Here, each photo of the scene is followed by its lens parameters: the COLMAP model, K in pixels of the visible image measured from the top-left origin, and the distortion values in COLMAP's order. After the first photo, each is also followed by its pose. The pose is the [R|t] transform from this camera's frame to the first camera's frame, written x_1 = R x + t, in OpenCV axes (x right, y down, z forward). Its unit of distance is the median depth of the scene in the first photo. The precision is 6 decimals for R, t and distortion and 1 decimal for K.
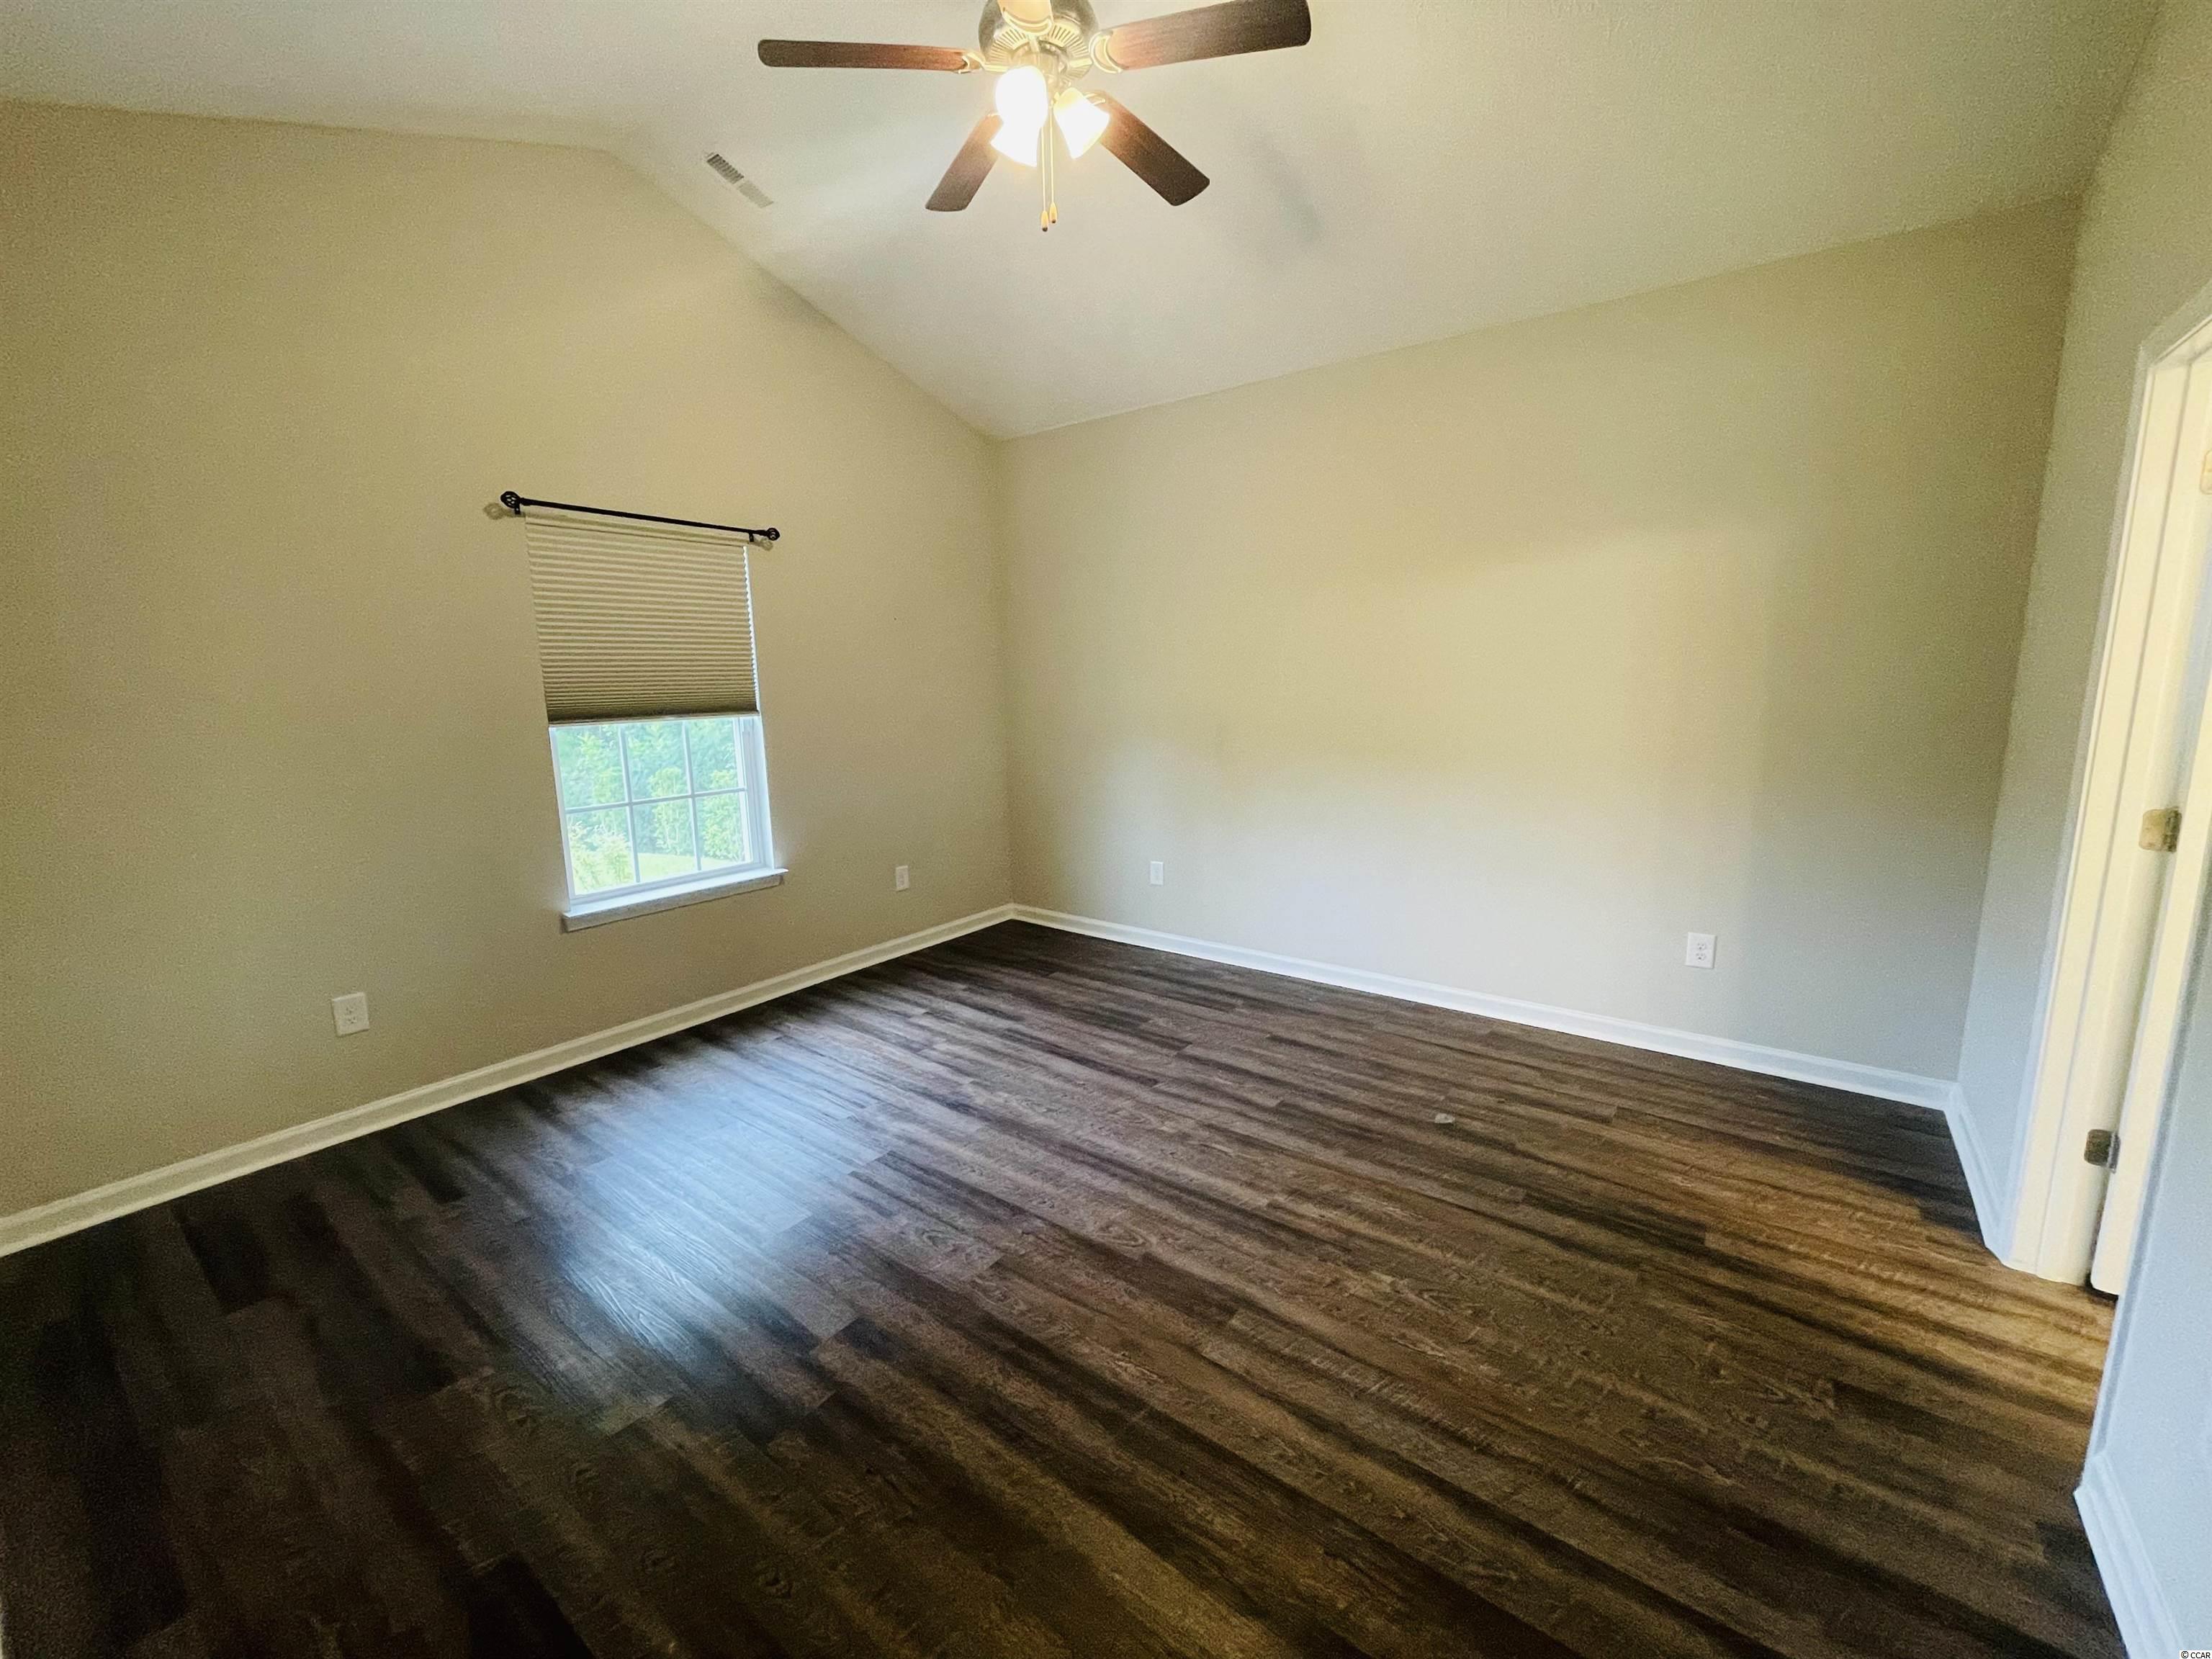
lens RADIAL K [[897.9, 0, 1106.4], [0, 897.9, 828.0], [0, 0, 1]] dist [-0.002164, 0.000194]
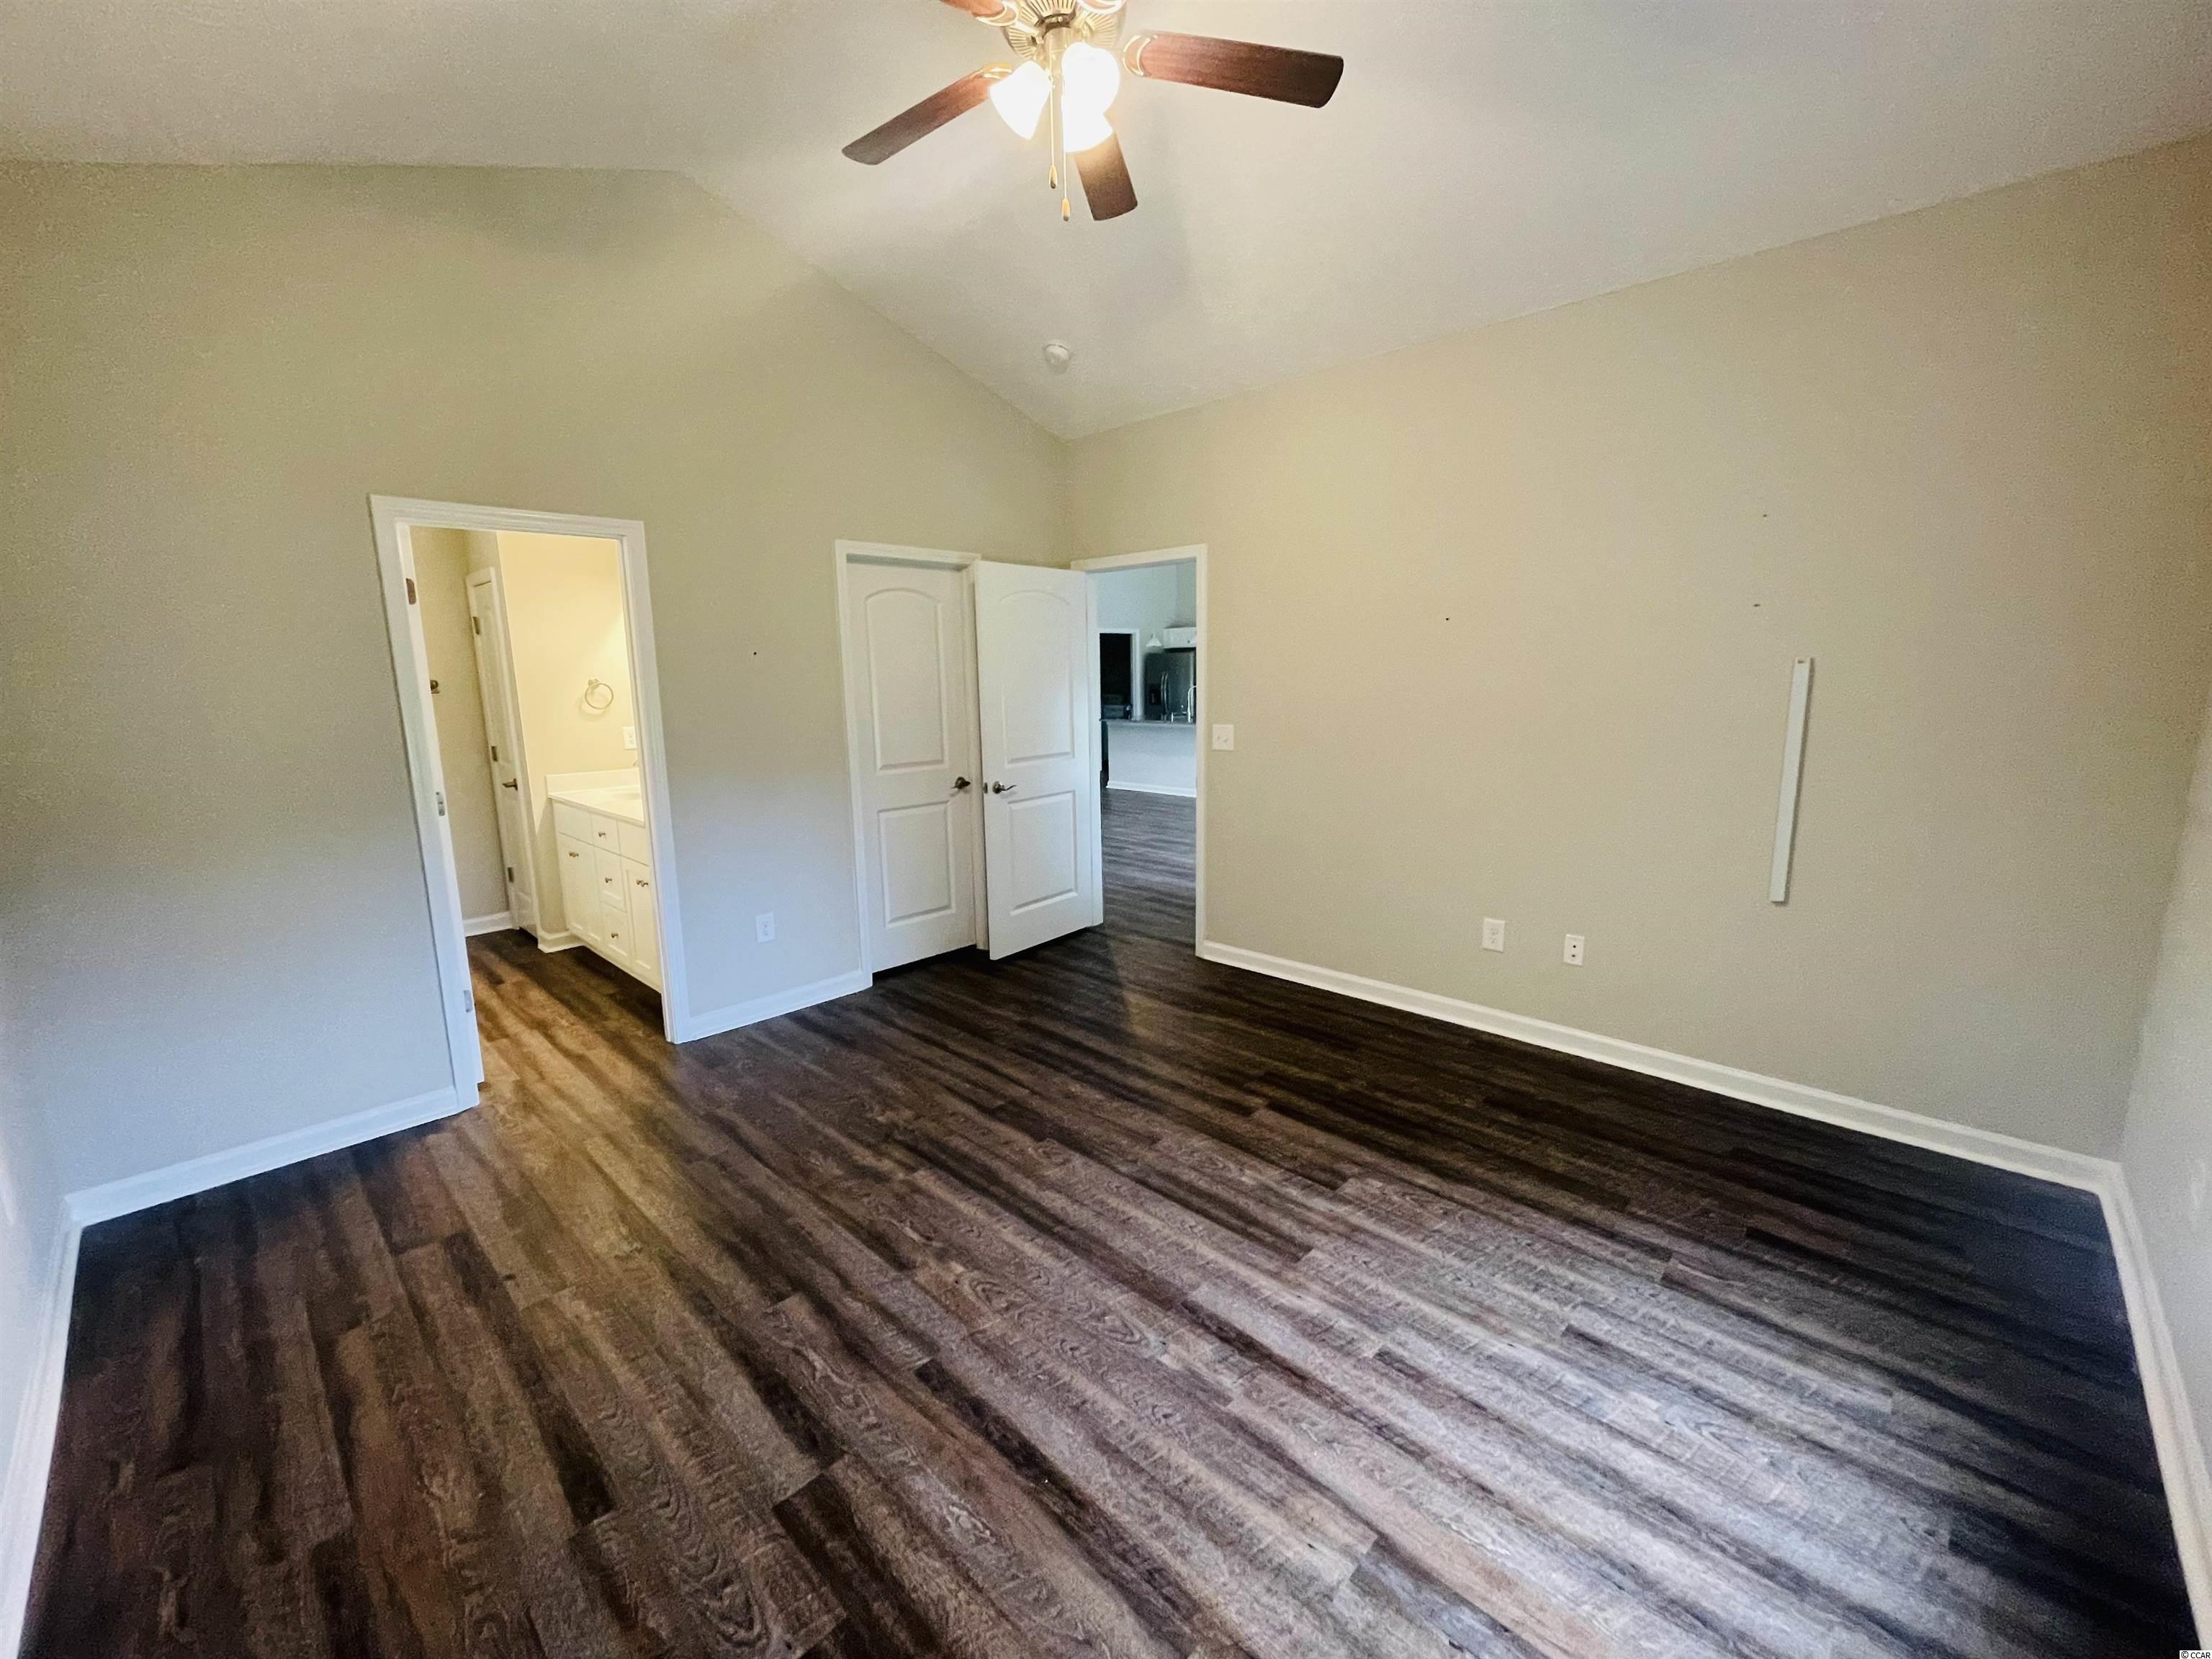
lens RADIAL K [[897.9, 0, 1107.8], [0, 897.9, 820.1], [0, 0, 1]] dist [-0.002164, 0.000194]
pose [[-0.992502, 0.019016, 0.120742, -0.174307], [0.057643, 0.943898, 0.325167, -0.299028], [-0.107784, 0.329689, -0.937917, 1.656263]]
